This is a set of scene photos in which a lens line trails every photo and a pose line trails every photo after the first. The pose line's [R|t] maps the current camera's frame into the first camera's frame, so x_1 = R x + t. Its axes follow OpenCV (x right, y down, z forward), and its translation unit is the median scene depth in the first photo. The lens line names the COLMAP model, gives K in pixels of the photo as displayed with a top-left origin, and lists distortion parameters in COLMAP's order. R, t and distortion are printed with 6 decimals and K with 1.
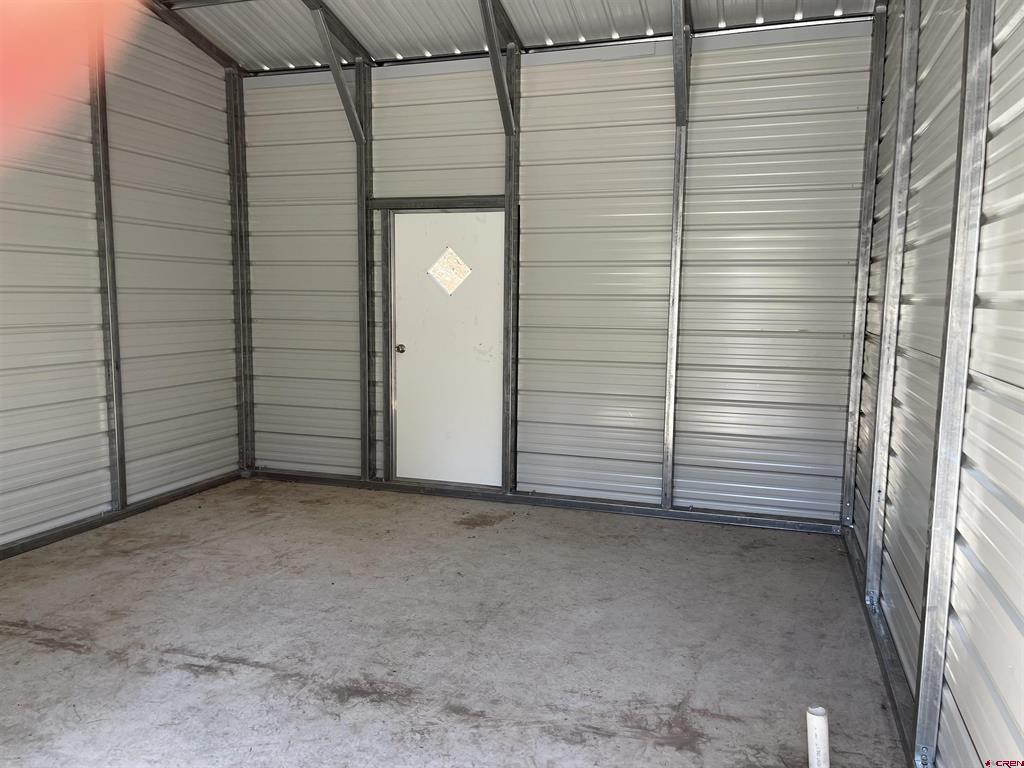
lens RADIAL K [[778.5, 0, 508.2], [0, 778.5, 382.4], [0, 0, 1]] dist [0.067798, -0.089083]
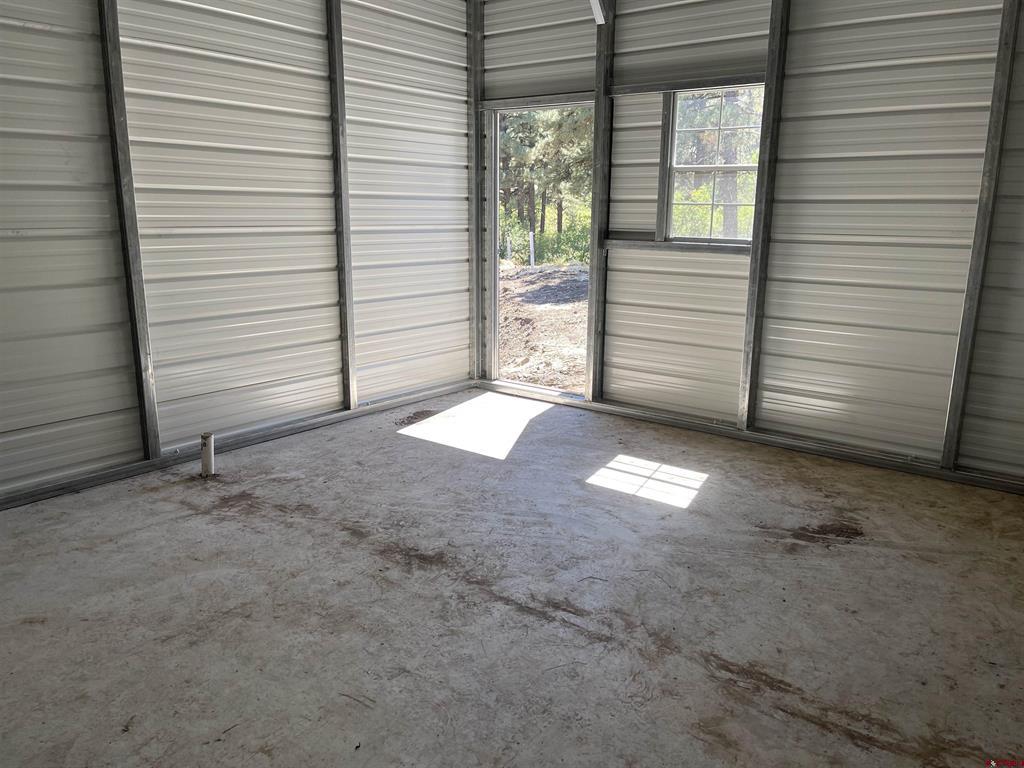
lens RADIAL K [[778.5, 0, 508.2], [0, 778.5, 382.4], [0, 0, 1]] dist [0.067798, -0.089083]
pose [[-0.939246, -0.099293, 0.328570, -0.506583], [0.013741, 0.945601, 0.325038, -0.155873], [-0.342970, 0.309806, -0.886788, 1.473256]]
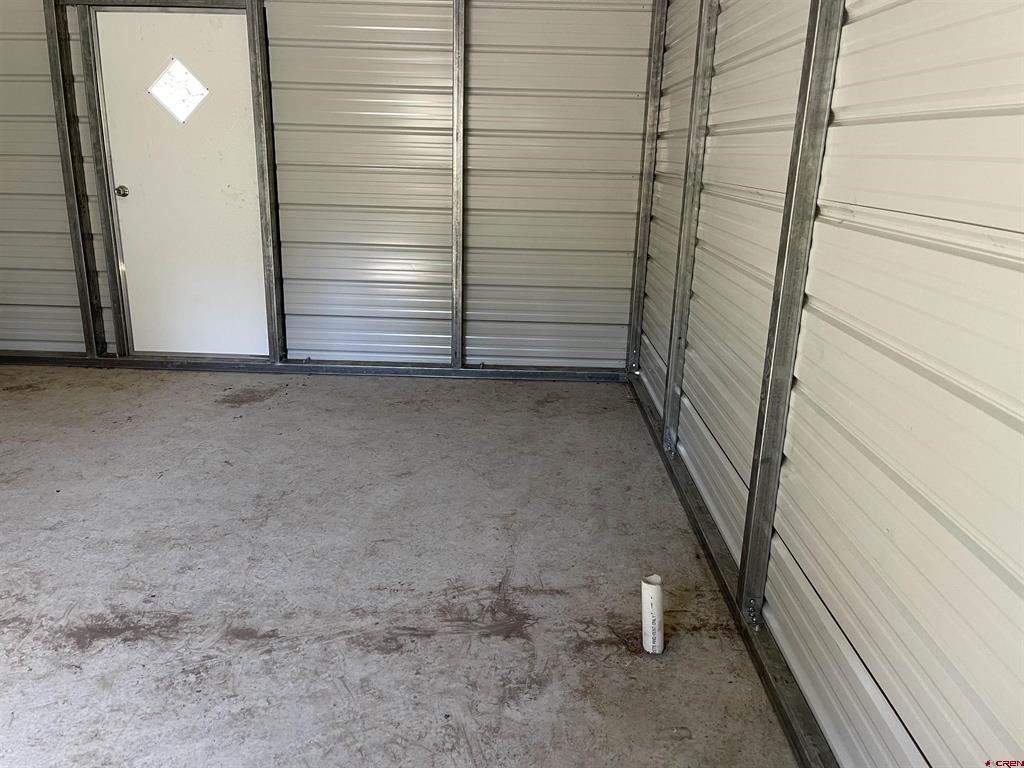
lens RADIAL K [[778.5, 0, 508.2], [0, 778.5, 382.4], [0, 0, 1]] dist [0.067798, -0.089083]
pose [[0.954586, -0.072092, 0.289083, -0.013238], [0.018094, 0.982520, 0.185273, 0.009869], [-0.297386, -0.171628, 0.939205, 0.147150]]
